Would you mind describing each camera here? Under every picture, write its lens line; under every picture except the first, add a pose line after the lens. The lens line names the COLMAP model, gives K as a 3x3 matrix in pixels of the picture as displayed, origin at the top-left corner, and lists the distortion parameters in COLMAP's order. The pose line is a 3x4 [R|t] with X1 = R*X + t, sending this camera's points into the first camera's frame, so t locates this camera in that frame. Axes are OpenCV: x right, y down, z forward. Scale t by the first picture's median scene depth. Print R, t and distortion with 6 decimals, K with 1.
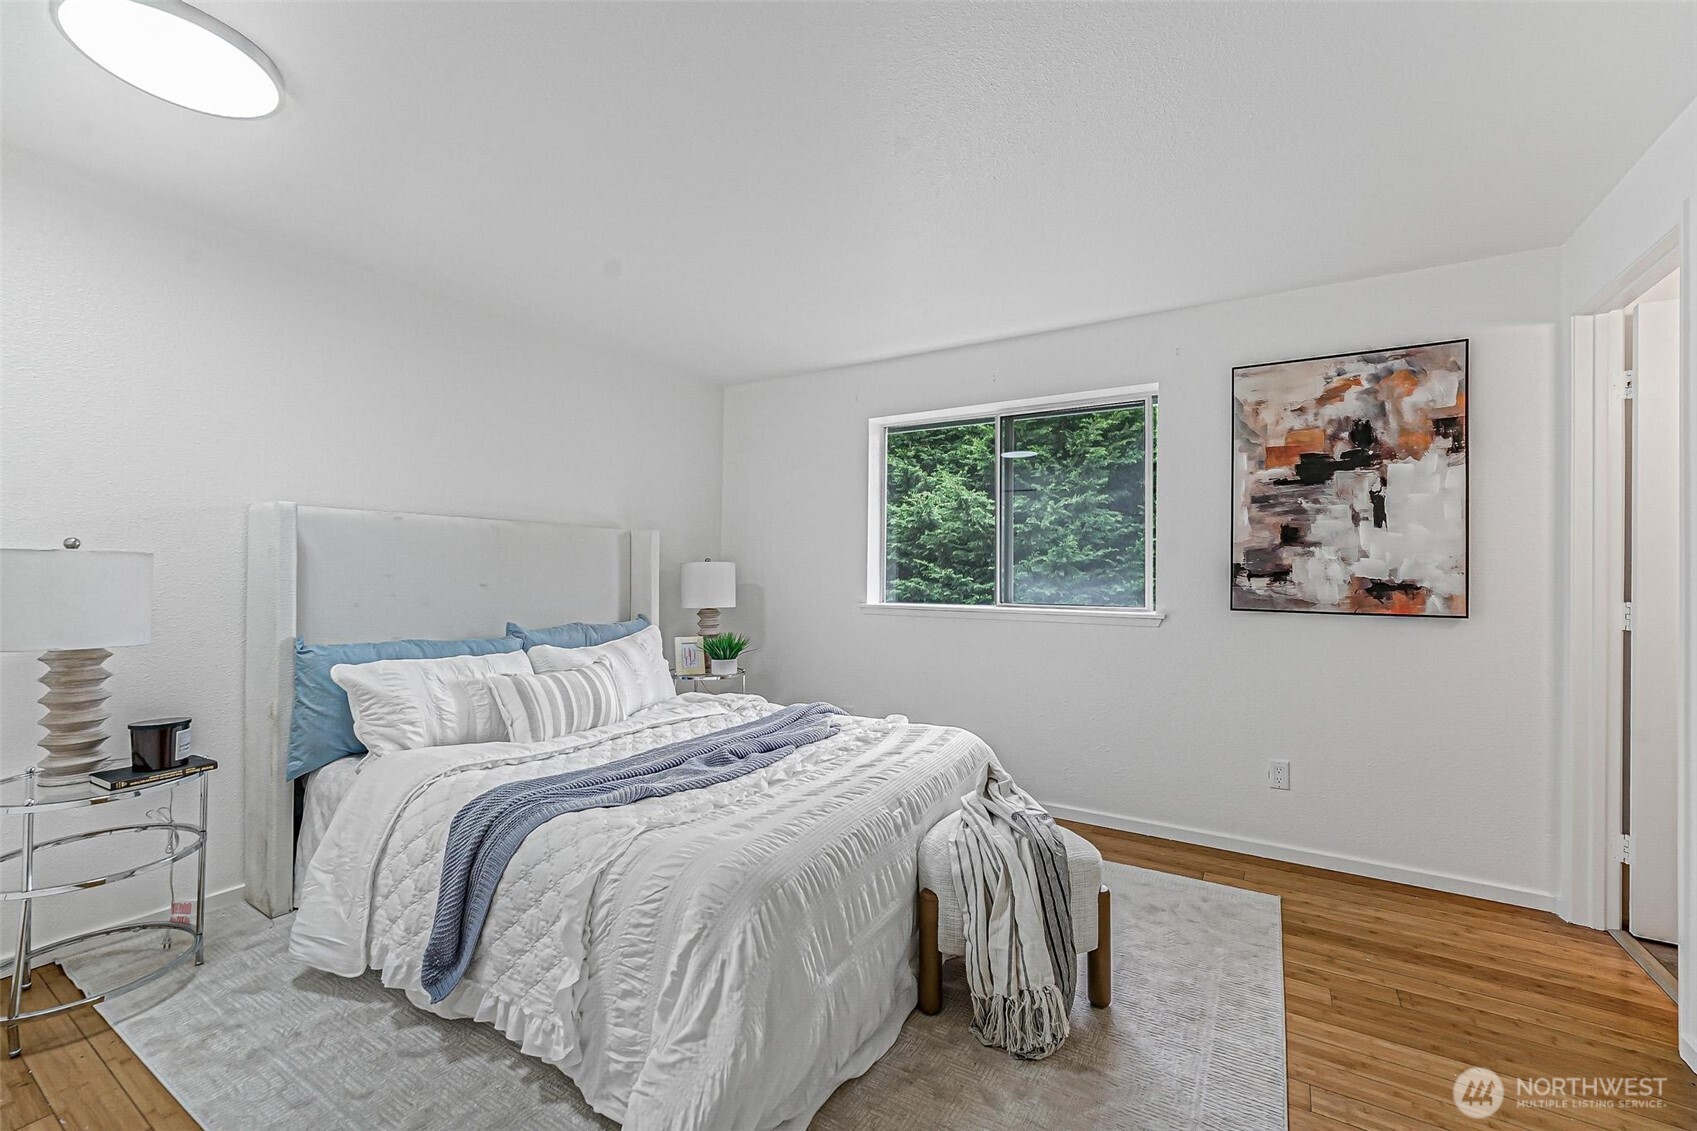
lens RADIAL K [[693.1, 0, 848.5], [0, 693.1, 565.5], [0, 0, 1]] dist [-0.000690, 0.000069]
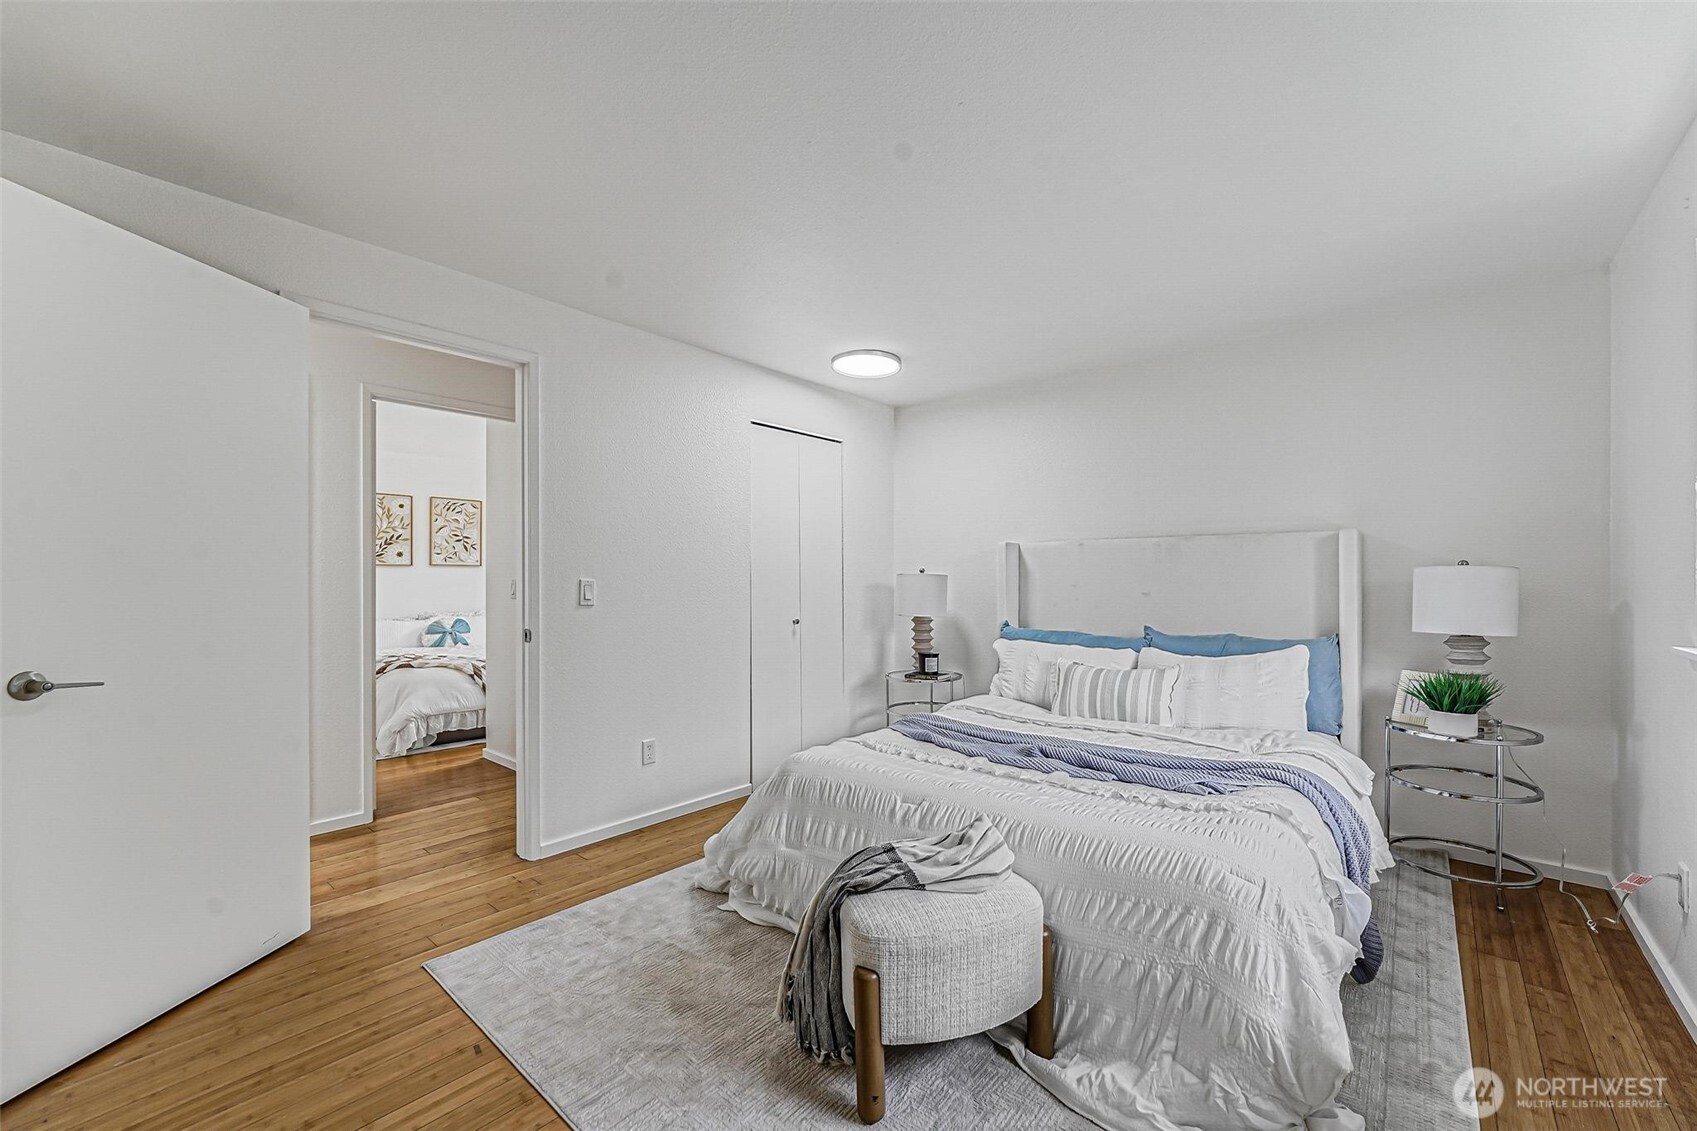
lens RADIAL K [[693.1, 0, 848.5], [0, 693.1, 565.5], [0, 0, 1]] dist [-0.000690, 0.000069]
pose [[-0.157013, -0.028353, -0.987189, 1.078811], [0.008493, 0.999512, -0.030058, 0.018878], [0.987560, -0.013104, -0.156696, 1.026019]]
